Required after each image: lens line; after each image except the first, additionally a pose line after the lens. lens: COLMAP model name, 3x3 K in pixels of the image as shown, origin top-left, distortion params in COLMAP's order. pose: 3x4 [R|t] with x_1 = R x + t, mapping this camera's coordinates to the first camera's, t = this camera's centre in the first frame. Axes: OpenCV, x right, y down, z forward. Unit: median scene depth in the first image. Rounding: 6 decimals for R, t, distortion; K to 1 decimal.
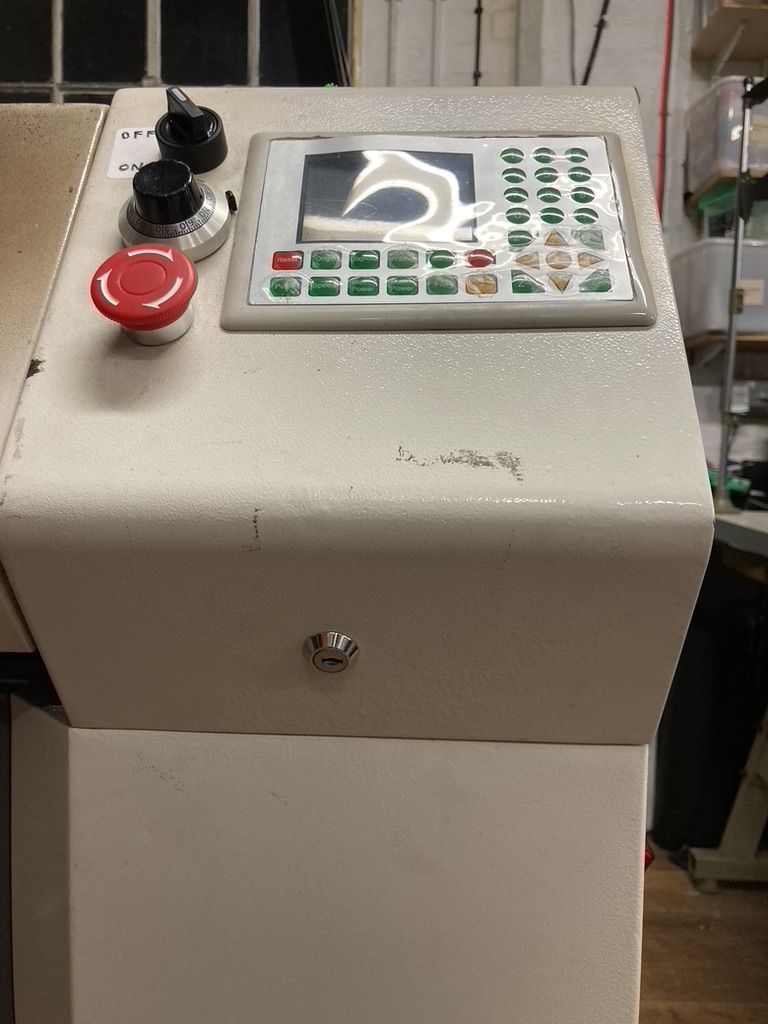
lens RADIAL K [[840.2, 0, 386.0], [0, 840.2, 511.7], [0, 0, 1]] dist [-0.004674, -0.006970]
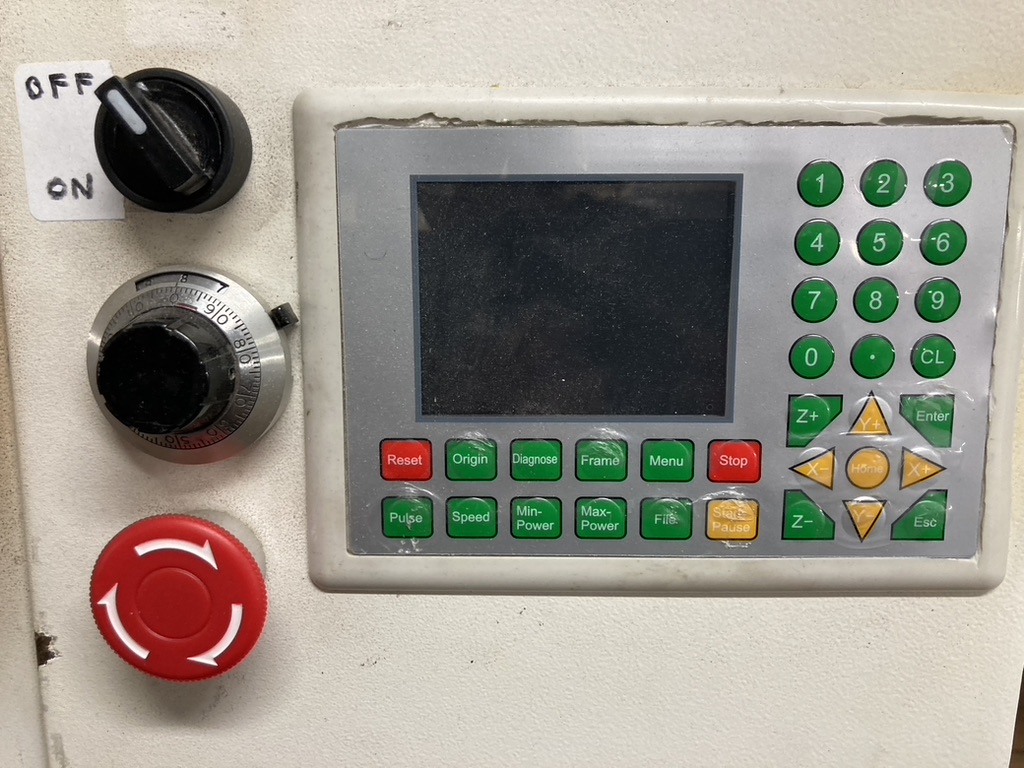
lens RADIAL K [[840.2, 0, 508.7], [0, 840.2, 384.2], [0, 0, 1]] dist [-0.004674, -0.006970]
pose [[0.999708, -0.023739, 0.004571, -0.048718], [0.015394, 0.770875, 0.636801, -0.751907], [-0.018640, -0.636544, 0.771015, 0.615321]]
